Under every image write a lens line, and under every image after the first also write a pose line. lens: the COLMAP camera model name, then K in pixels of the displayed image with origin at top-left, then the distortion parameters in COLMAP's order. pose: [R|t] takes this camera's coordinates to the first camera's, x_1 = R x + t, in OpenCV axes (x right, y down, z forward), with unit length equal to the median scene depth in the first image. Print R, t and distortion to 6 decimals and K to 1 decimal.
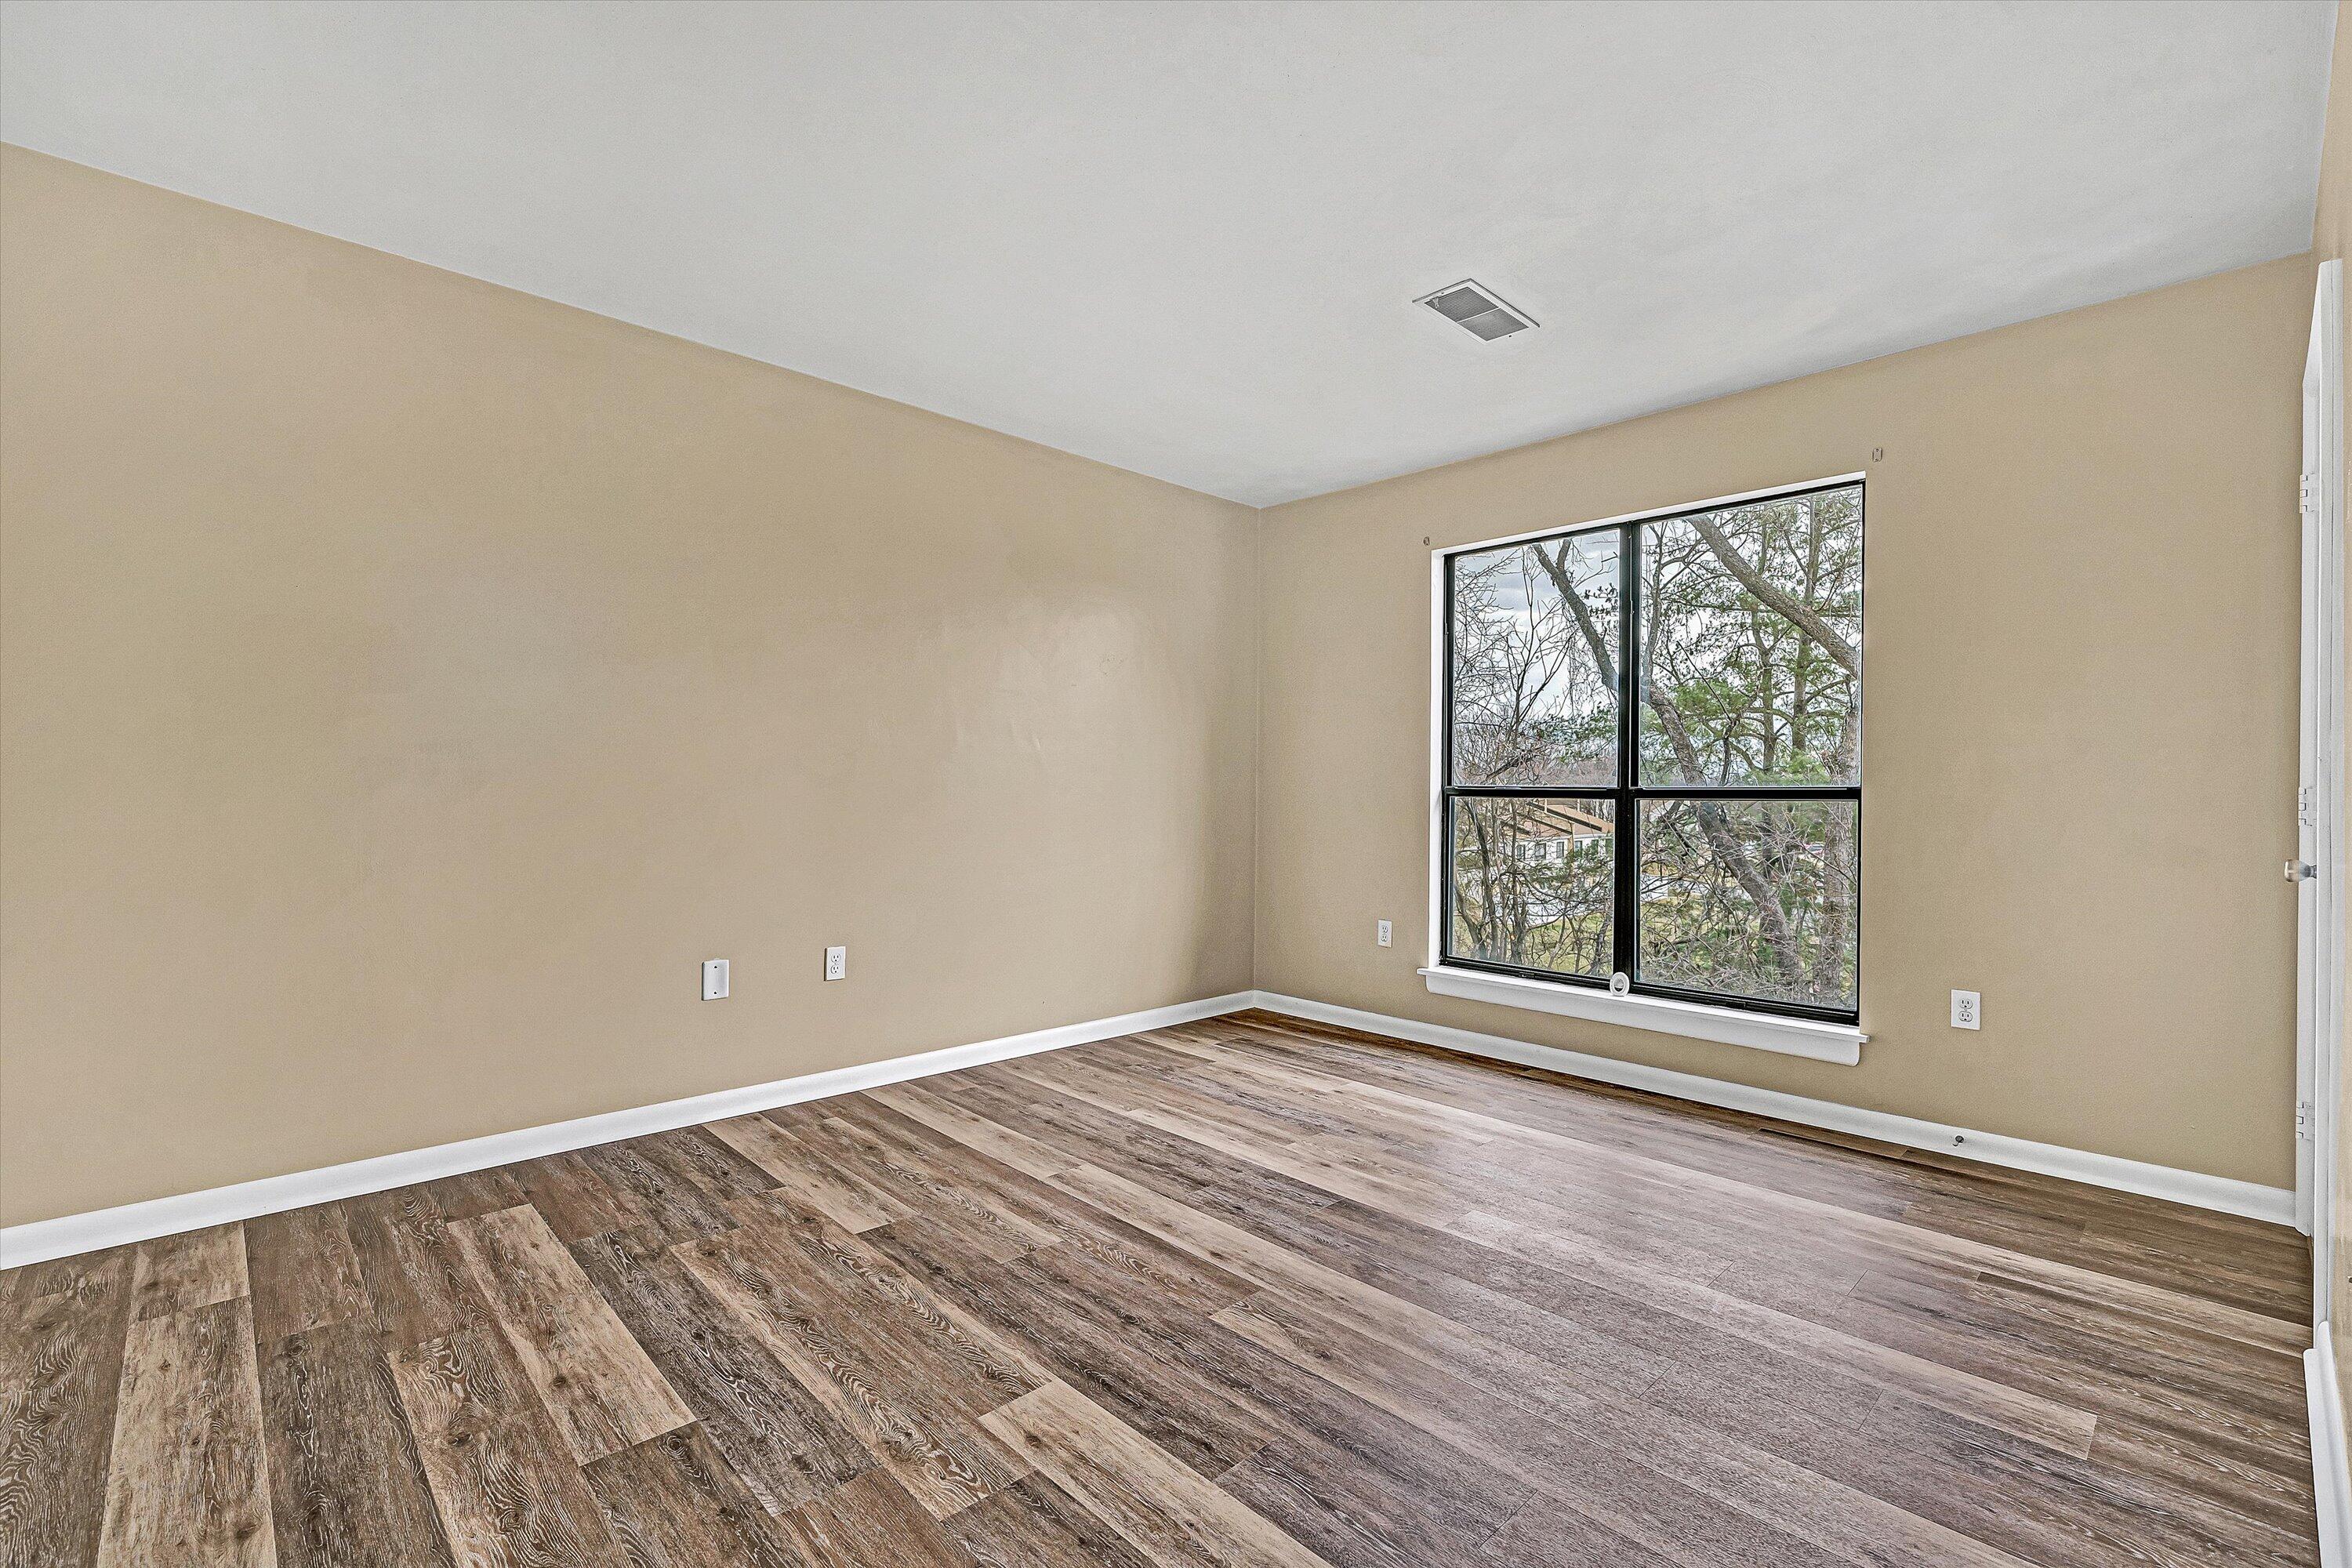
lens RADIAL K [[1037.6, 0, 1176.0], [0, 1037.6, 784.0], [0, 0, 1]] dist [0.001789, 0.000203]
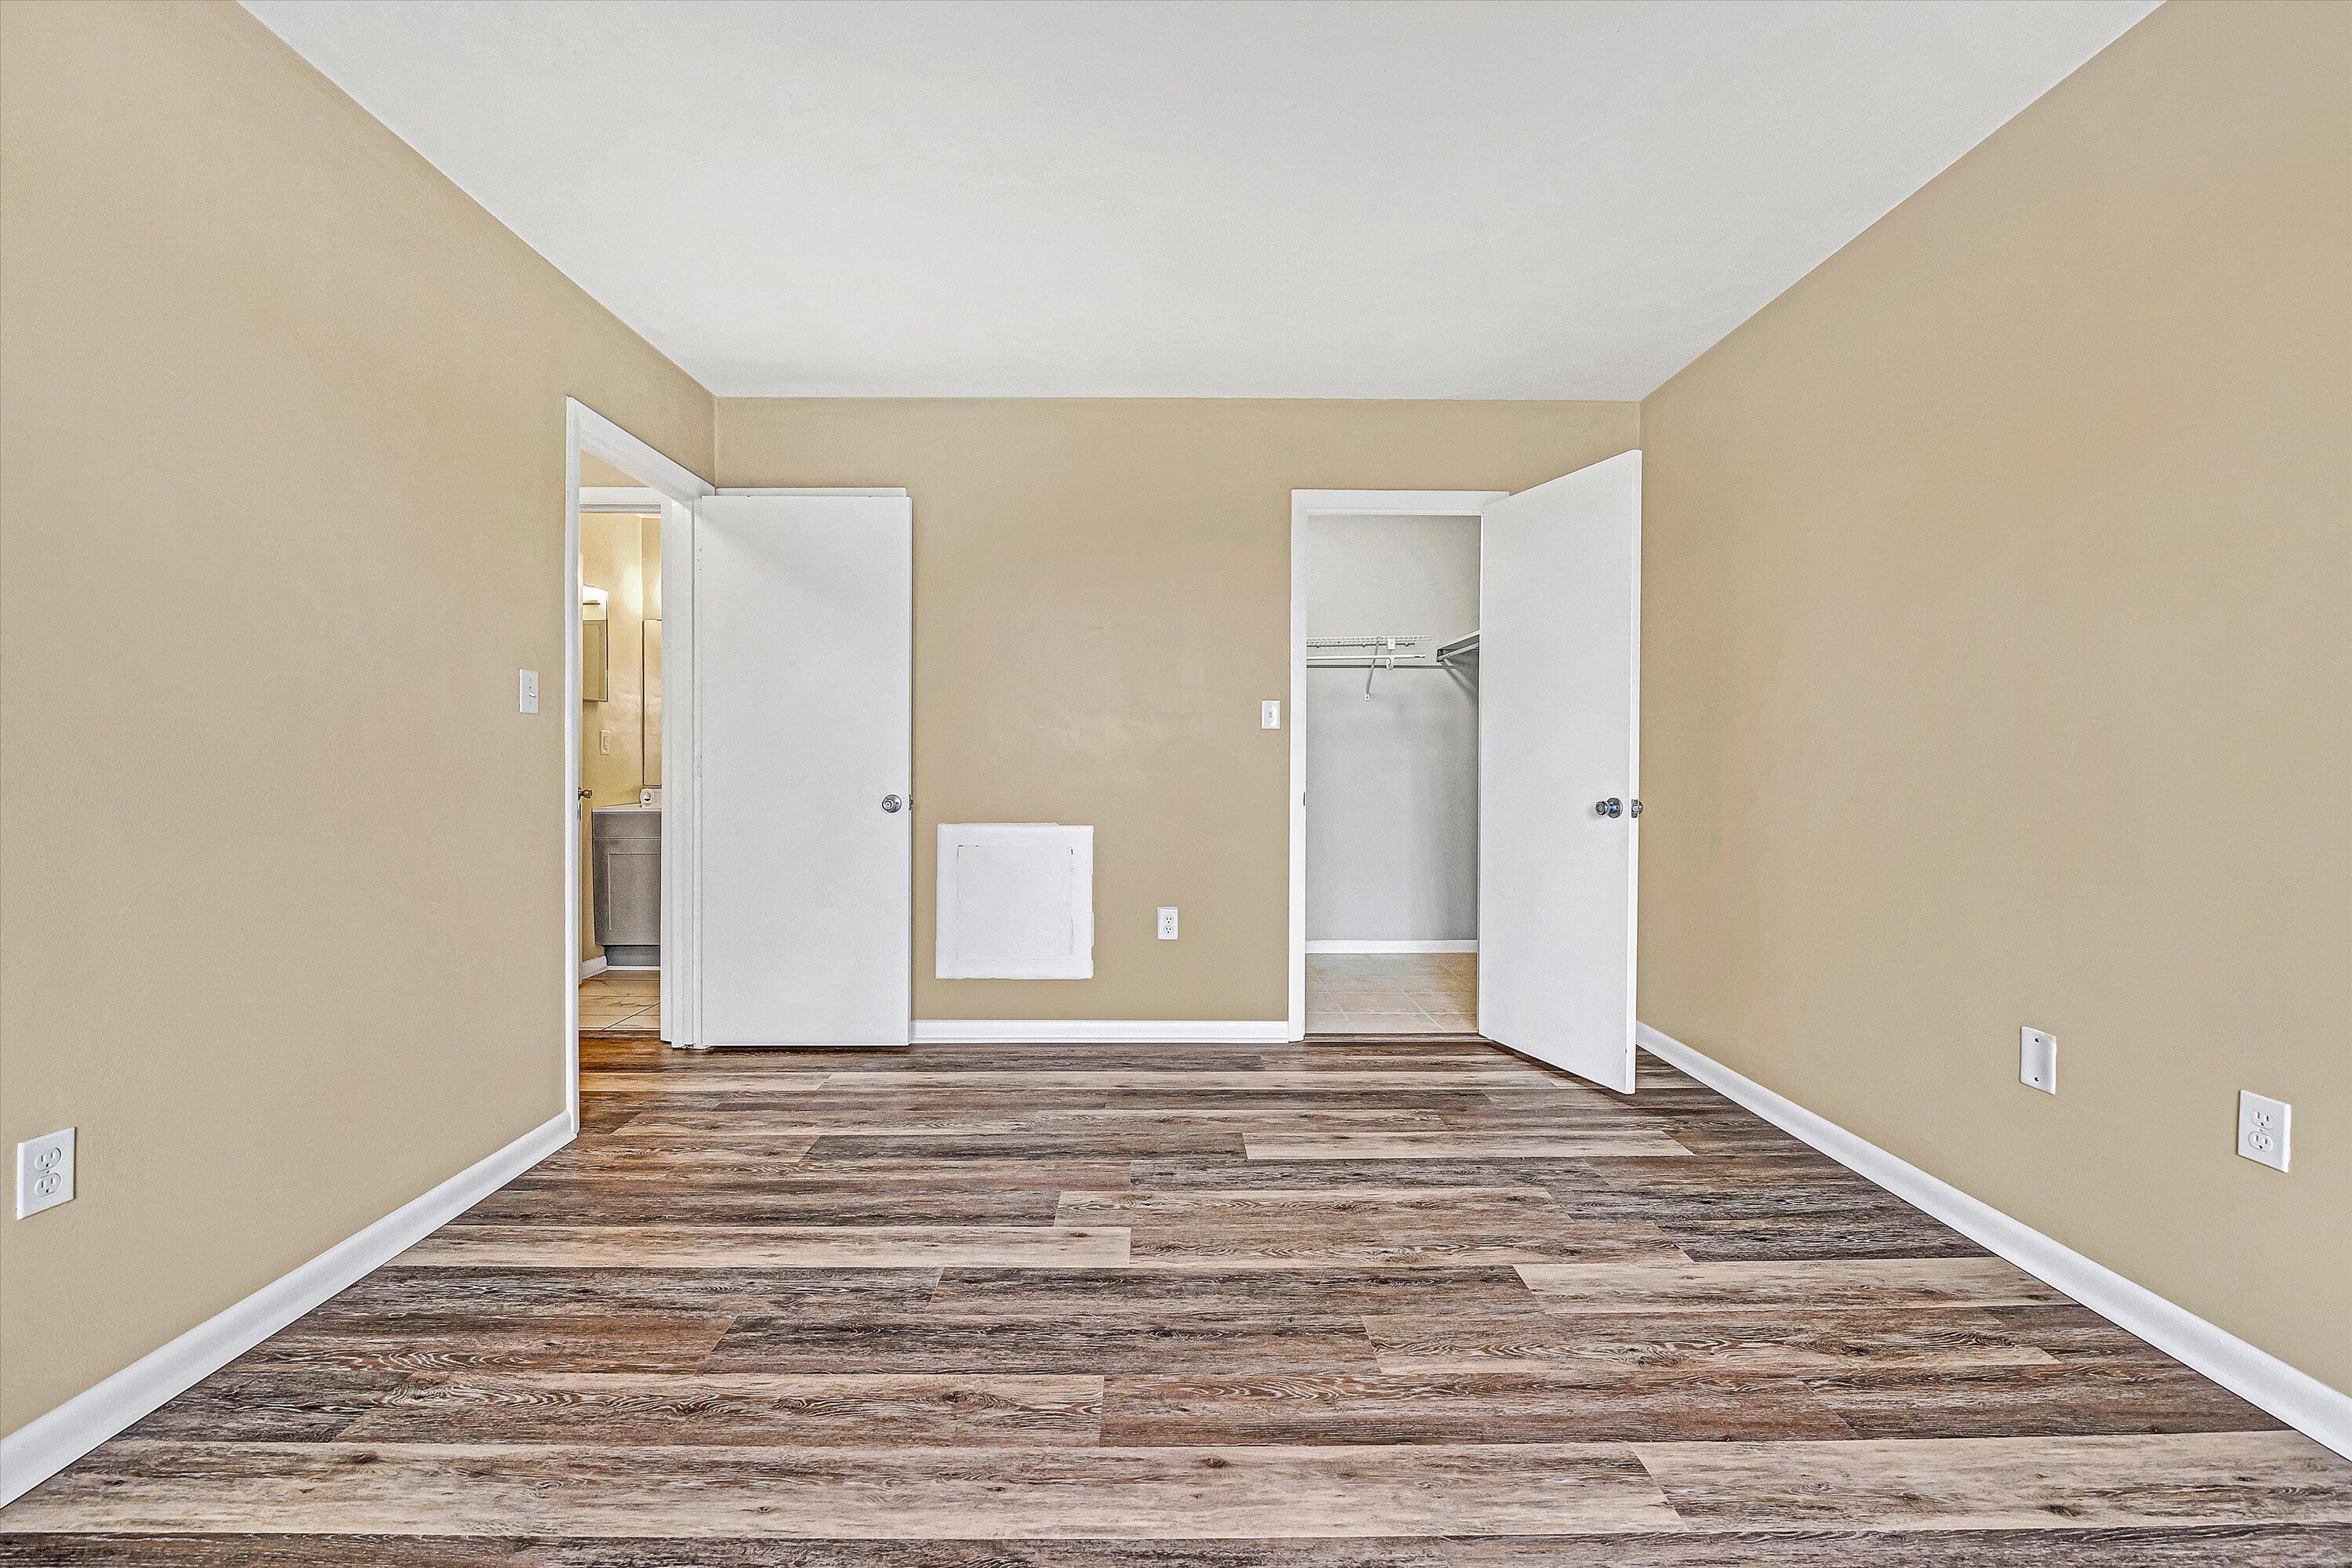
lens RADIAL K [[952.8, 0, 1176.0], [0, 952.8, 784.0], [0, 0, 1]] dist [-0.000423, -0.000327]
pose [[-0.679794, 0.005375, -0.733383, 0.512883], [-0.002828, 0.999946, 0.009950, 0.016554], [0.733398, 0.008838, -0.679743, 1.429420]]
